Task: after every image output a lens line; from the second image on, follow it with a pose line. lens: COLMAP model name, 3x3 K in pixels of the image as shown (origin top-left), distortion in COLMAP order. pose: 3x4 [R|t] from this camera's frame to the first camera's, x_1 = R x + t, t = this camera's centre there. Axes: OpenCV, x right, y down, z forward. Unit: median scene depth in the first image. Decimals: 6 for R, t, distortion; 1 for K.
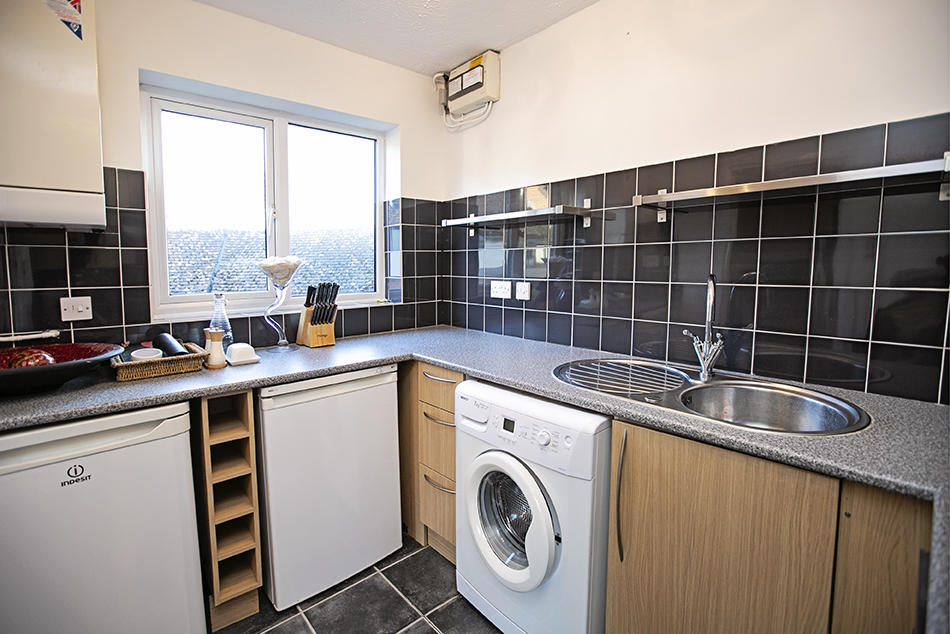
lens RADIAL K [[447.8, 0, 475.5], [0, 447.8, 311.6], [0, 0, 1]] dist [0.001140, 0.008811]
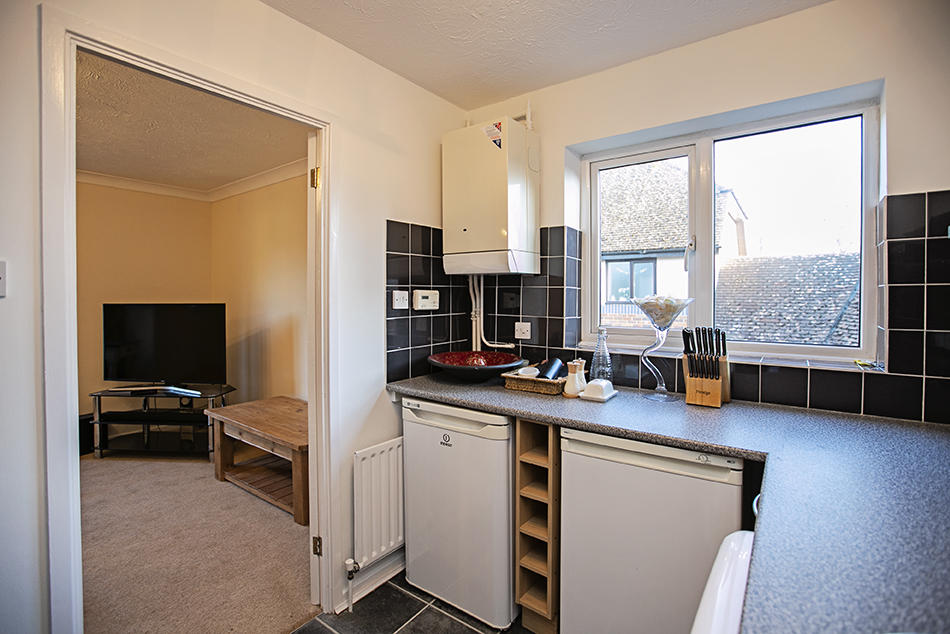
lens RADIAL K [[447.8, 0, 510.6], [0, 447.8, 298.9], [0, 0, 1]] dist [0.001140, 0.008811]
pose [[0.255613, 0.029720, -0.966322, 0.380206], [-0.106014, 0.994361, 0.002540, -0.086892], [0.960949, 0.101794, 0.257322, 0.491336]]
